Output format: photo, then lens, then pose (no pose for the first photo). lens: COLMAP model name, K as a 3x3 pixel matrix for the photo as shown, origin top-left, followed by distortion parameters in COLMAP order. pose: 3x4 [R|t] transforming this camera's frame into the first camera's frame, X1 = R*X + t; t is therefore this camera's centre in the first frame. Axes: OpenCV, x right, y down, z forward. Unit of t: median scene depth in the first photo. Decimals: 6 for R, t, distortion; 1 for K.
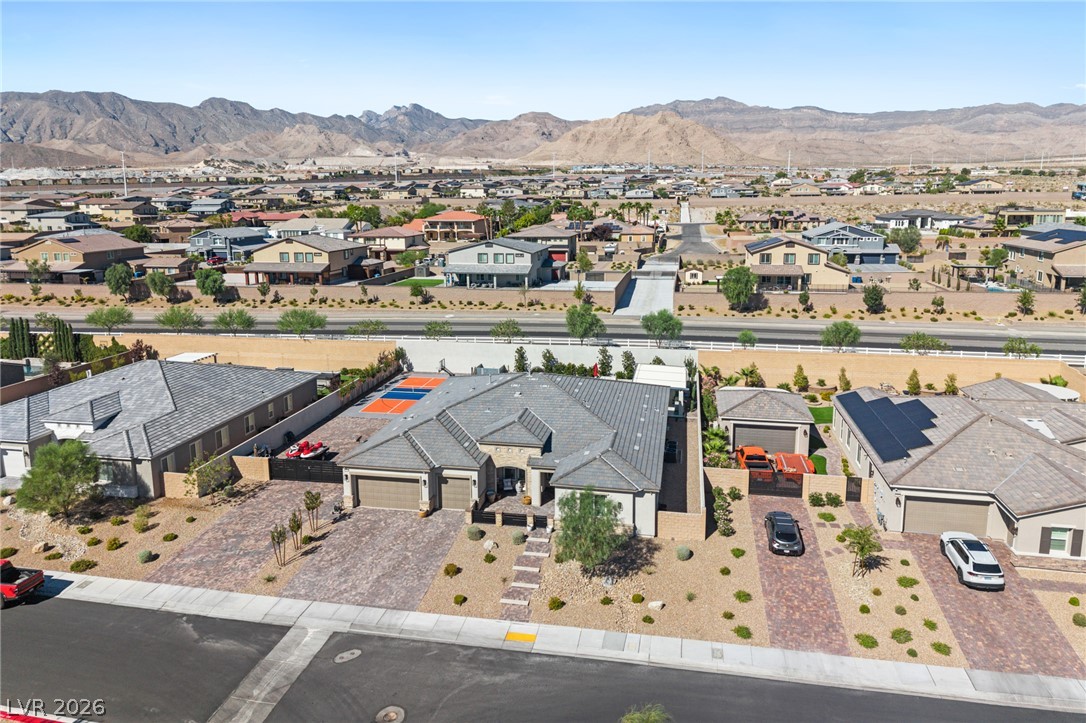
lens RADIAL K [[719.5, 0, 543.9], [0, 719.5, 321.4], [0, 0, 1]] dist [0.031207, -0.030642]
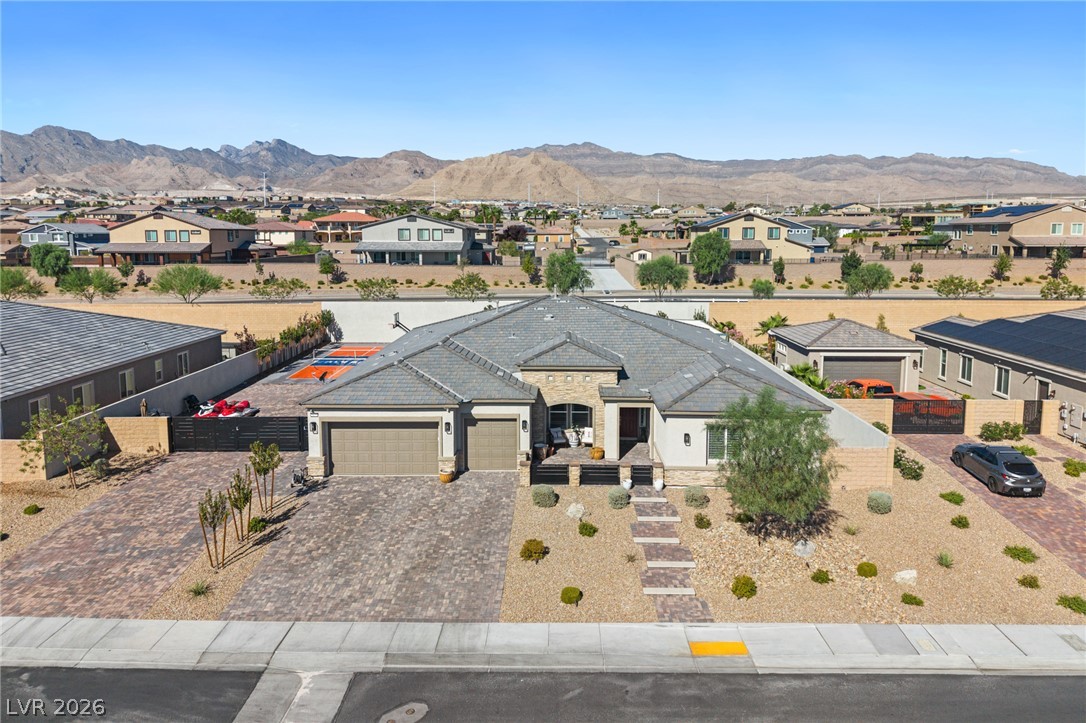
lens RADIAL K [[719.5, 0, 543.9], [0, 719.5, 321.4], [0, 0, 1]] dist [0.031207, -0.030642]
pose [[0.984700, -0.012785, 0.173789, -0.186147], [0.022239, 0.998370, -0.052558, 0.162835], [-0.172833, 0.055619, 0.983379, 0.356230]]
